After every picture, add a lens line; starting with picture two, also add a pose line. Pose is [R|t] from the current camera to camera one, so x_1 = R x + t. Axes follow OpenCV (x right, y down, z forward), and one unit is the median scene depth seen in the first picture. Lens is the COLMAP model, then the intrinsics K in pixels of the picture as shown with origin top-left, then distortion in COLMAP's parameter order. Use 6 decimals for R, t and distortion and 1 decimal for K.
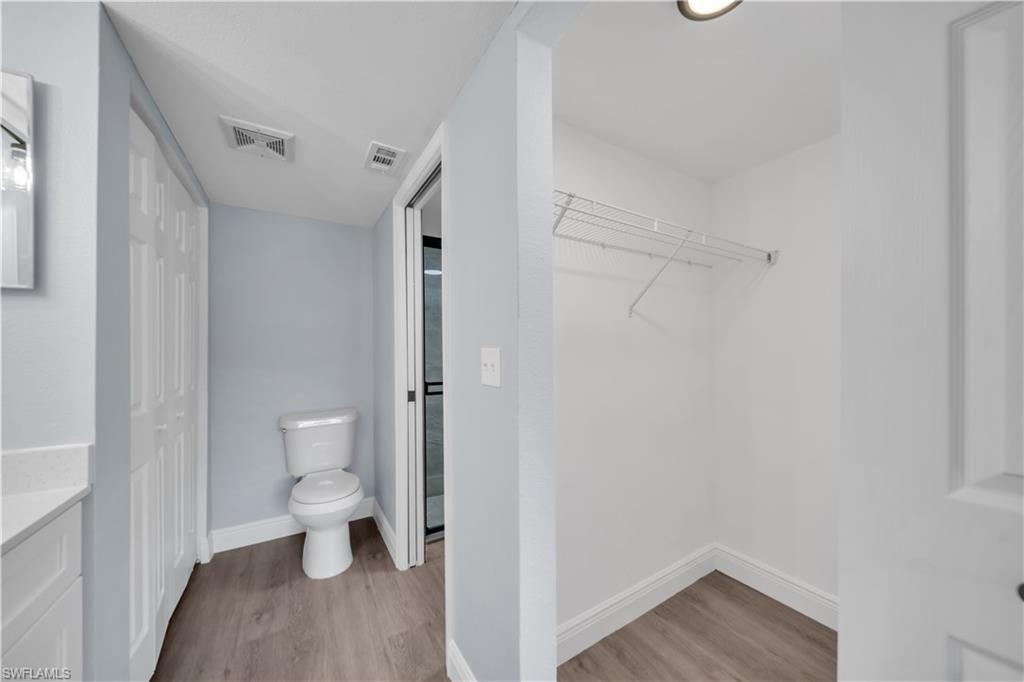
lens RADIAL K [[355.5, 0, 515.1], [0, 355.5, 345.1], [0, 0, 1]] dist [0.000259, -0.000904]
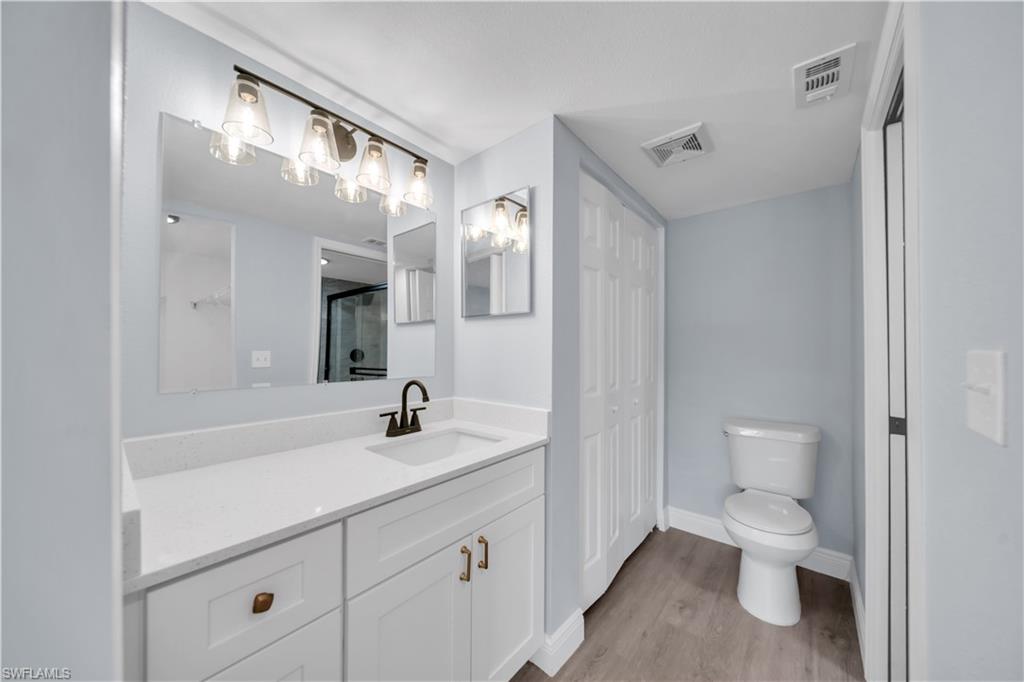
lens RADIAL K [[355.5, 0, 513.1], [0, 355.5, 346.2], [0, 0, 1]] dist [0.000259, -0.000904]
pose [[0.311393, -0.001068, -0.950281, 0.102680], [0.005327, 0.999986, 0.000622, 0.000342], [0.950266, -0.005256, 0.311394, 0.194653]]
